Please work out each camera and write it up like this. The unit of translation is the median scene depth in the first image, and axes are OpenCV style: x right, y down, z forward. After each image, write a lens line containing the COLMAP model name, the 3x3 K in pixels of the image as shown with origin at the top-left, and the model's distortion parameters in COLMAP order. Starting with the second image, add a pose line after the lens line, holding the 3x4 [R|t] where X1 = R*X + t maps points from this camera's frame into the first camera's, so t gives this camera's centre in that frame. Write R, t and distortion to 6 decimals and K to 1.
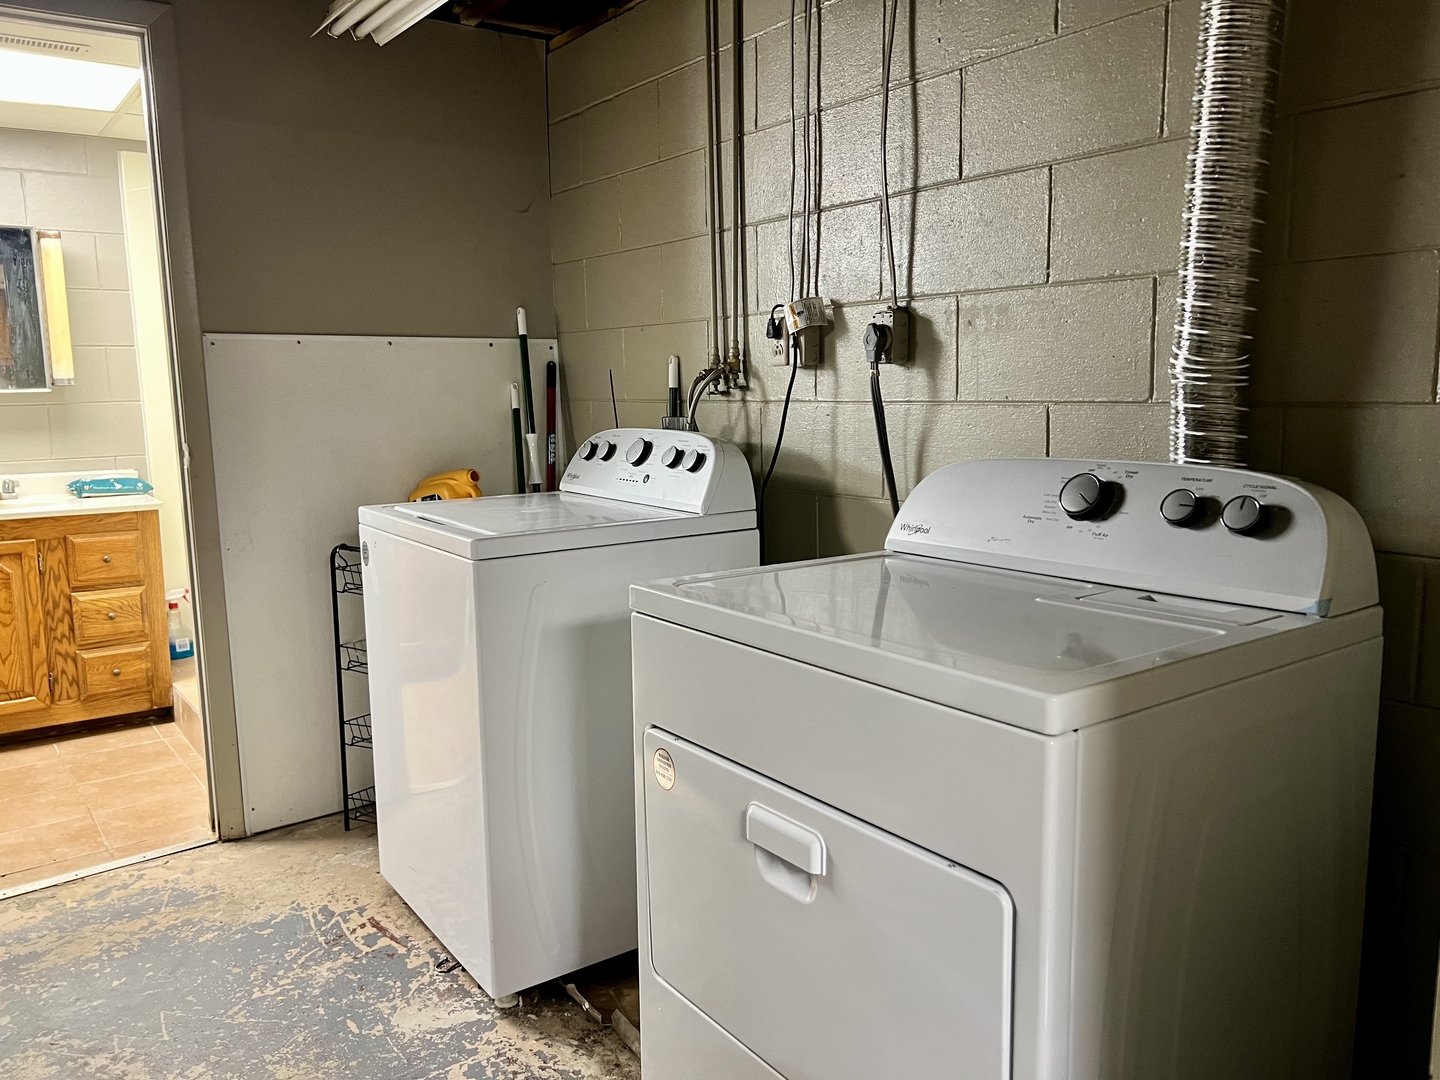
lens RADIAL K [[1088.3, 0, 717.4], [0, 1088.3, 542.3], [0, 0, 1]] dist [0.010057, -0.012906]
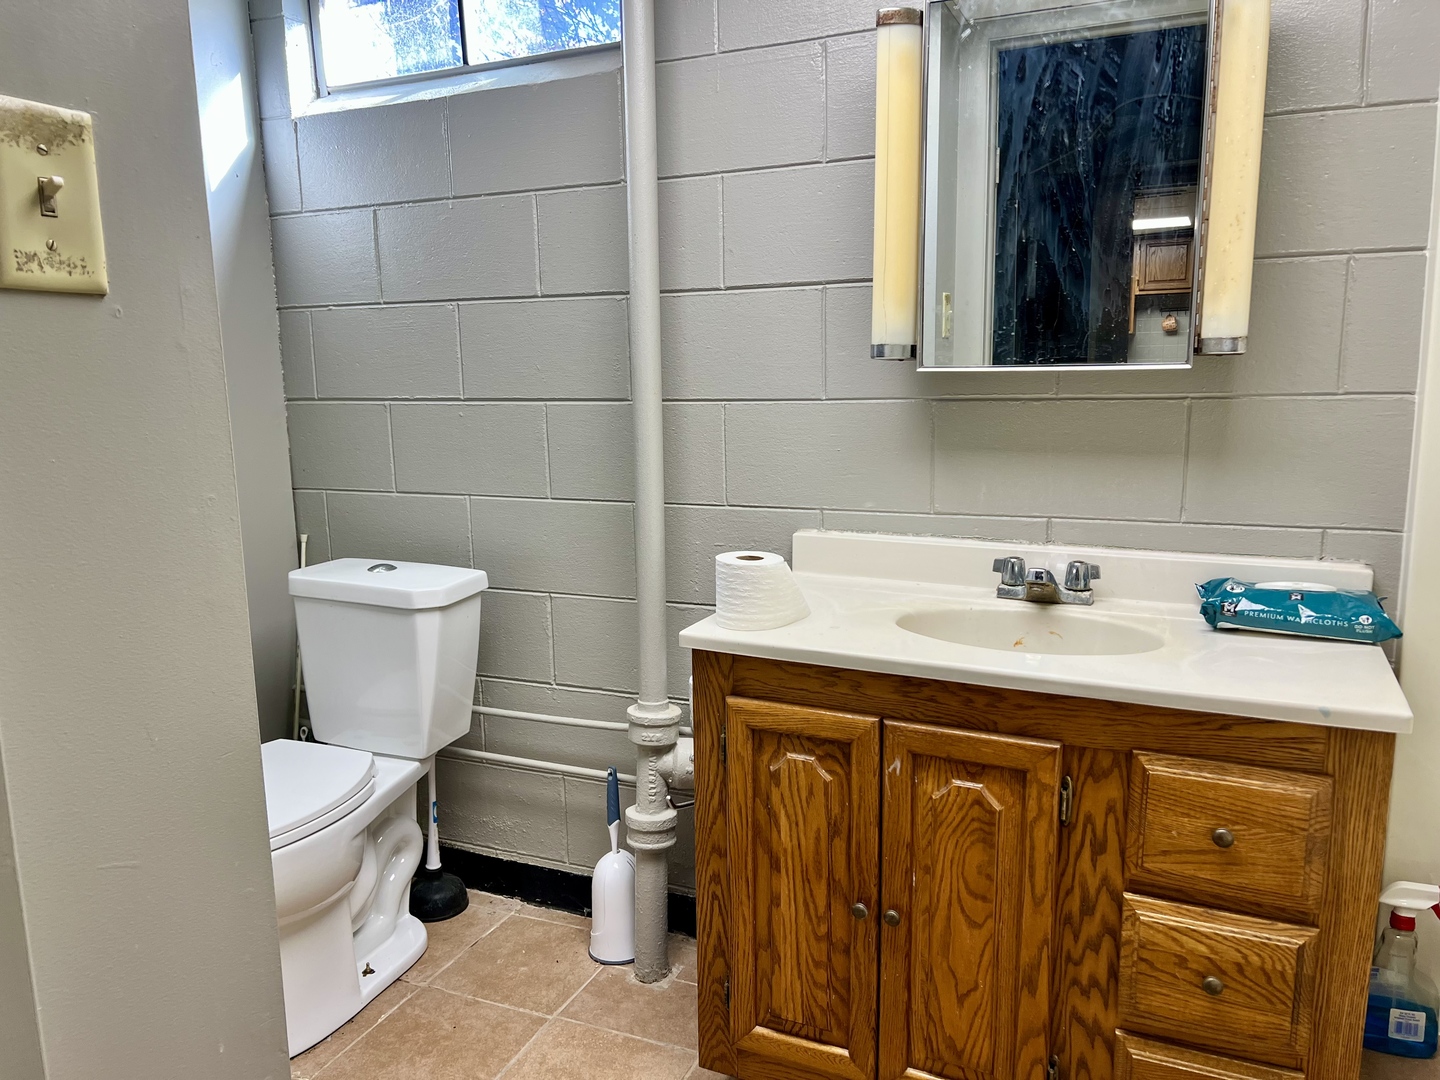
lens RADIAL K [[1088.3, 0, 716.2], [0, 1088.3, 545.8], [0, 0, 1]] dist [0.010057, -0.012906]
pose [[0.479008, 0.146575, -0.865487, -0.341398], [-0.117817, 0.987775, 0.102079, -0.098236], [0.869868, 0.053072, 0.490421, 0.671822]]
